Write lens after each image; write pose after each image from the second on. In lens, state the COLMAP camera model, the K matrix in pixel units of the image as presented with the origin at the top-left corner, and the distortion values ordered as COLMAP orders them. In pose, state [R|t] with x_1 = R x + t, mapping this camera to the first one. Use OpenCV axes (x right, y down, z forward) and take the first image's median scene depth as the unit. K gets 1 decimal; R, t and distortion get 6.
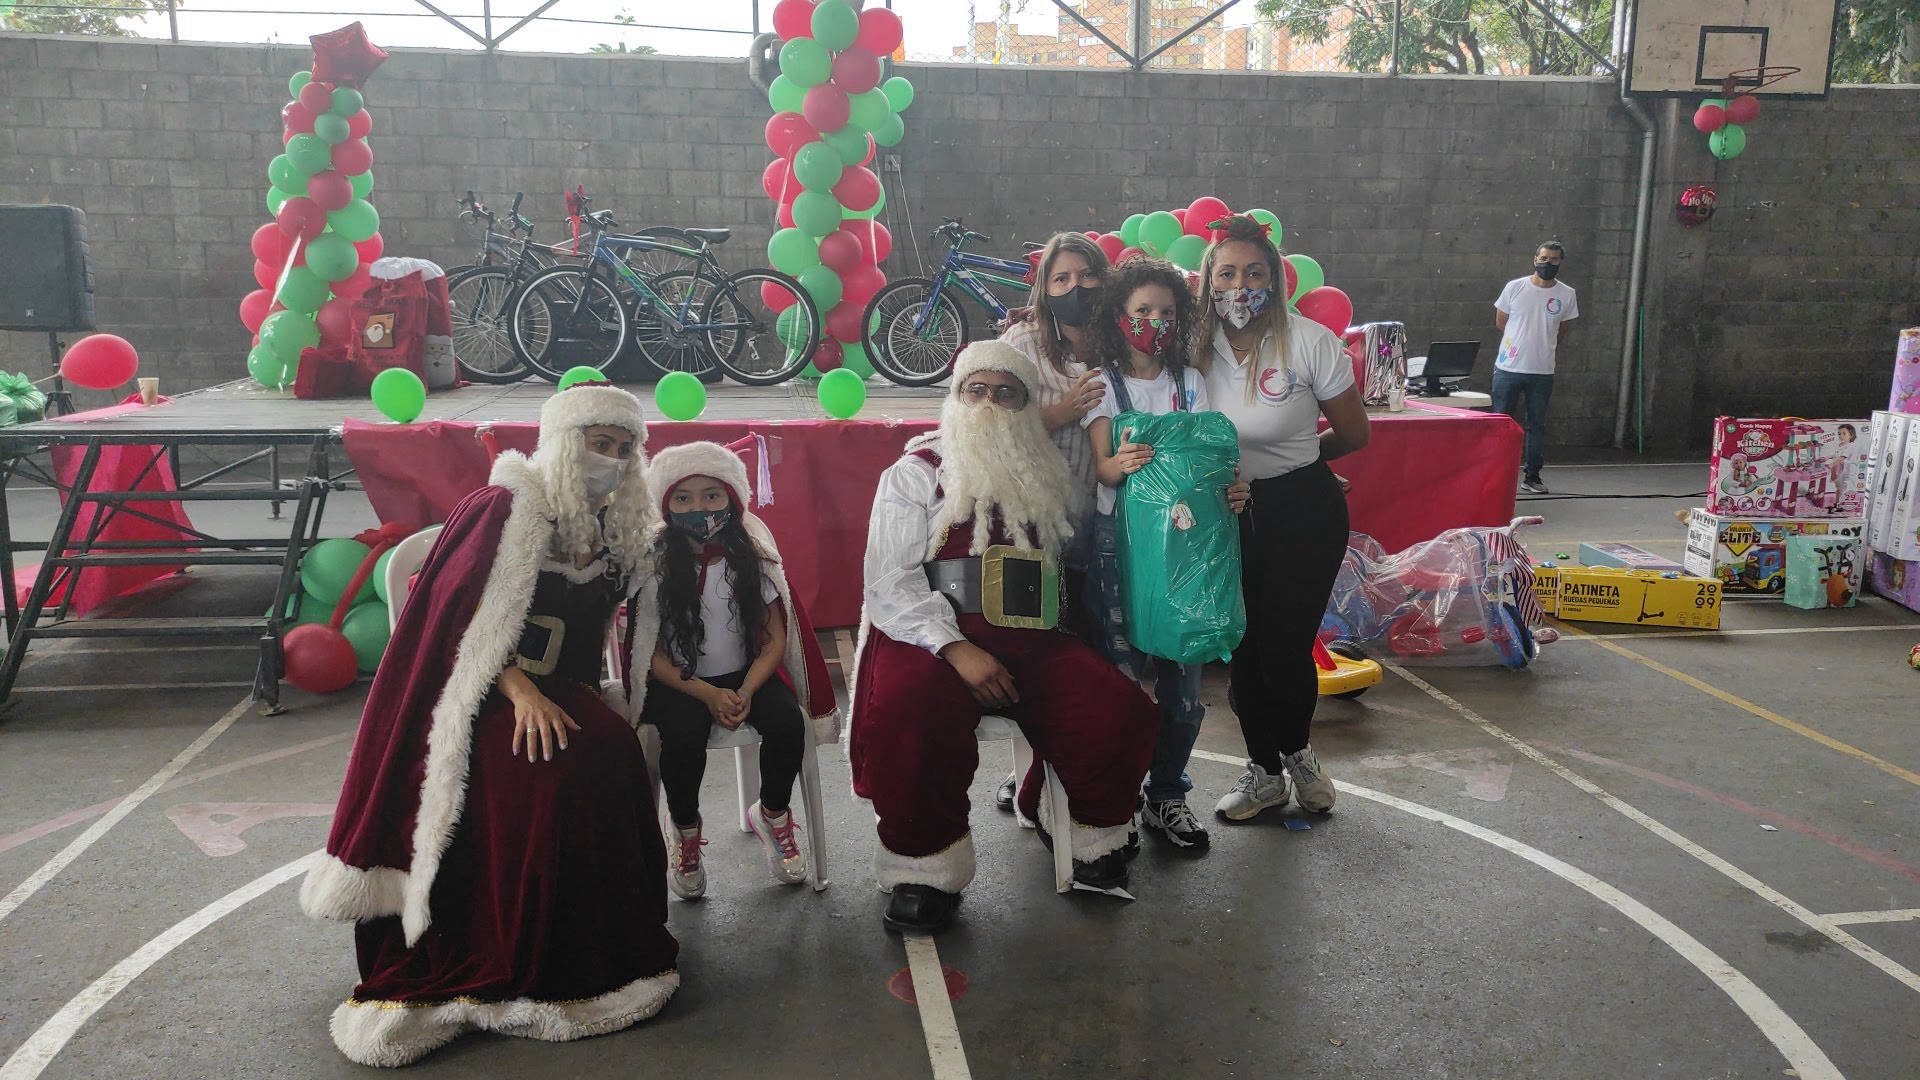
lens RADIAL K [[1378.4, 0, 960.0], [0, 1378.4, 540.0], [0, 0, 1]] dist [0.056056, -0.066089]
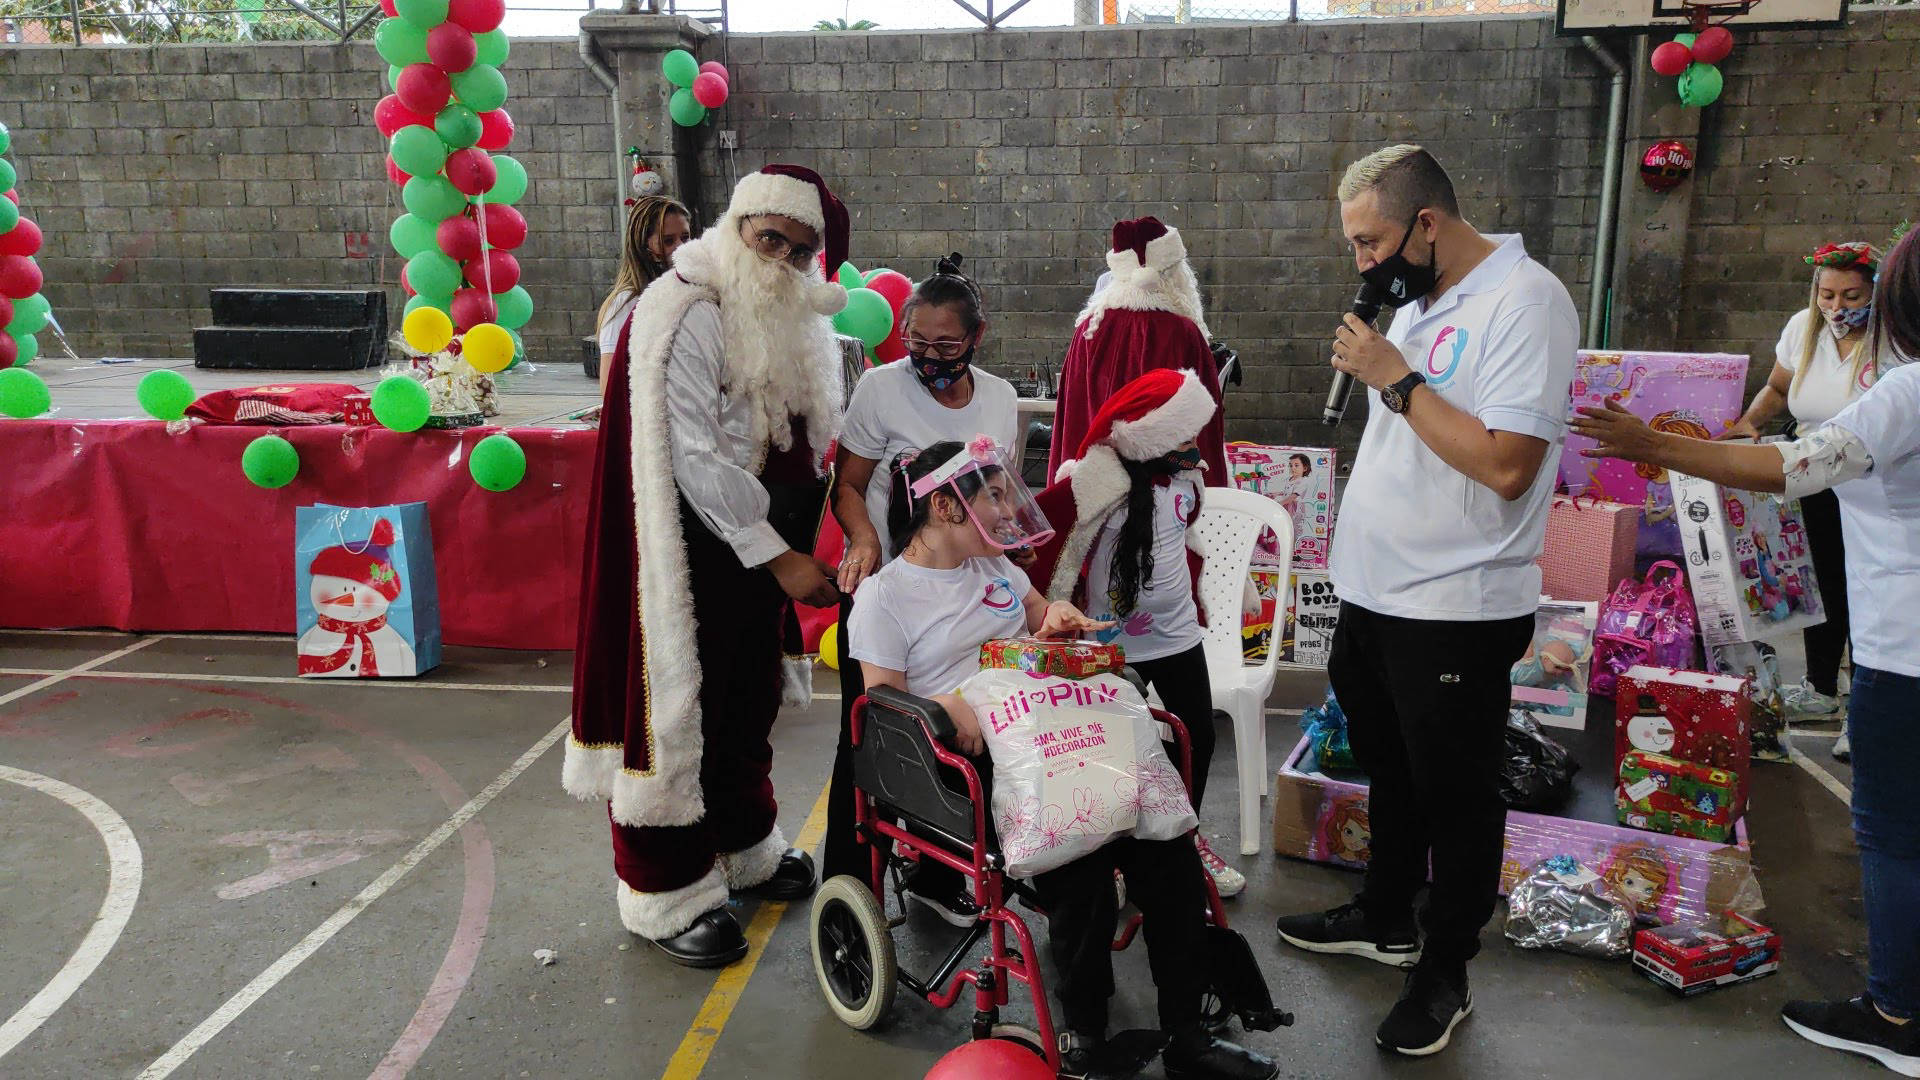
lens RADIAL K [[1402.8, 0, 960.0], [0, 1402.8, 540.0], [0, 0, 1]] dist [0.048434, -0.049866]
pose [[0.967500, 0.043094, -0.249170, 0.357524], [-0.038863, 0.999005, 0.021875, -0.023669], [0.249865, -0.011481, 0.968213, 0.094033]]
